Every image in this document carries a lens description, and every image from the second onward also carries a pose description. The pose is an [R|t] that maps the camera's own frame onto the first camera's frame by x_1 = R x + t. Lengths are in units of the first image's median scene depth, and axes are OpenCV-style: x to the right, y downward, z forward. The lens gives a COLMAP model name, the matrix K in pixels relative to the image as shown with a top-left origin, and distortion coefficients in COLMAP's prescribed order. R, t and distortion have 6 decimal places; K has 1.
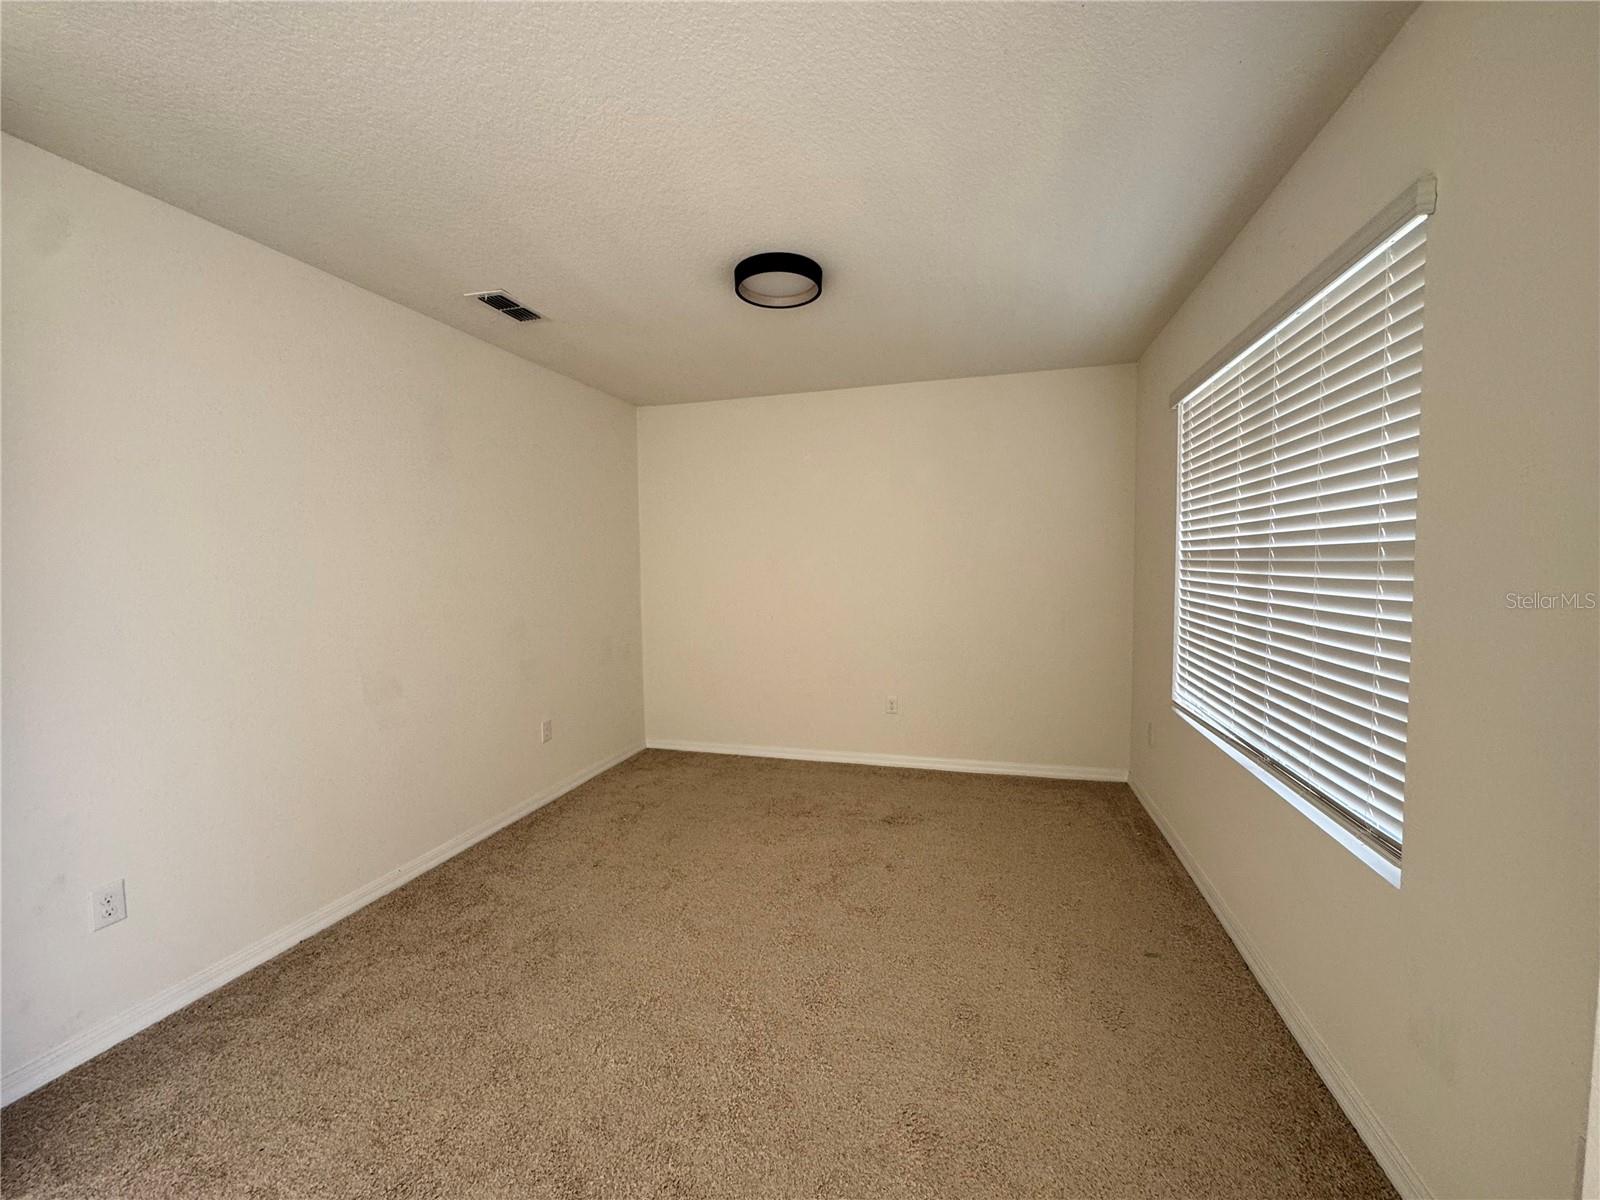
lens RADIAL K [[639.8, 0, 802.1], [0, 639.8, 598.0], [0, 0, 1]] dist [-0.005337, 0.000780]
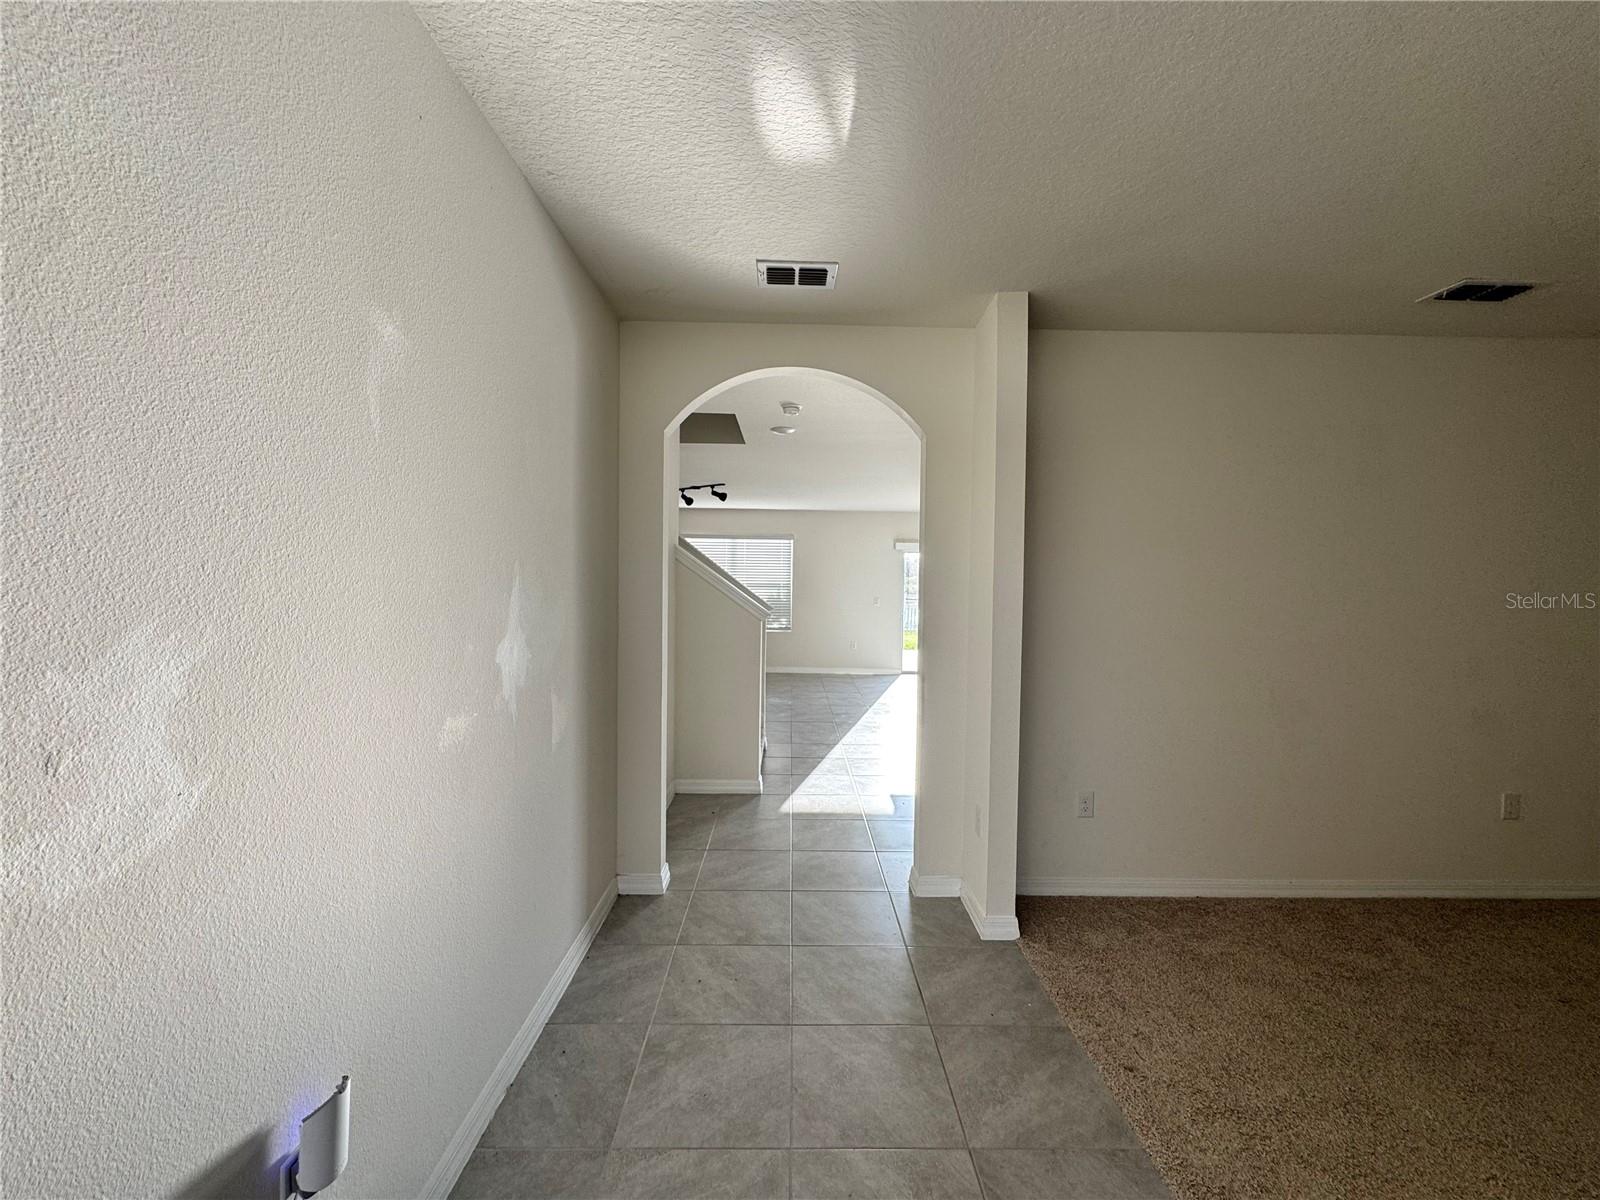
lens RADIAL K [[639.8, 0, 797.7], [0, 639.8, 598.2], [0, 0, 1]] dist [-0.005337, 0.000780]
pose [[0.277909, 0.038731, -0.959826, 0.152665], [-0.070905, 0.997288, 0.019713, 0.000658], [0.957987, 0.062578, 0.279902, -0.111364]]
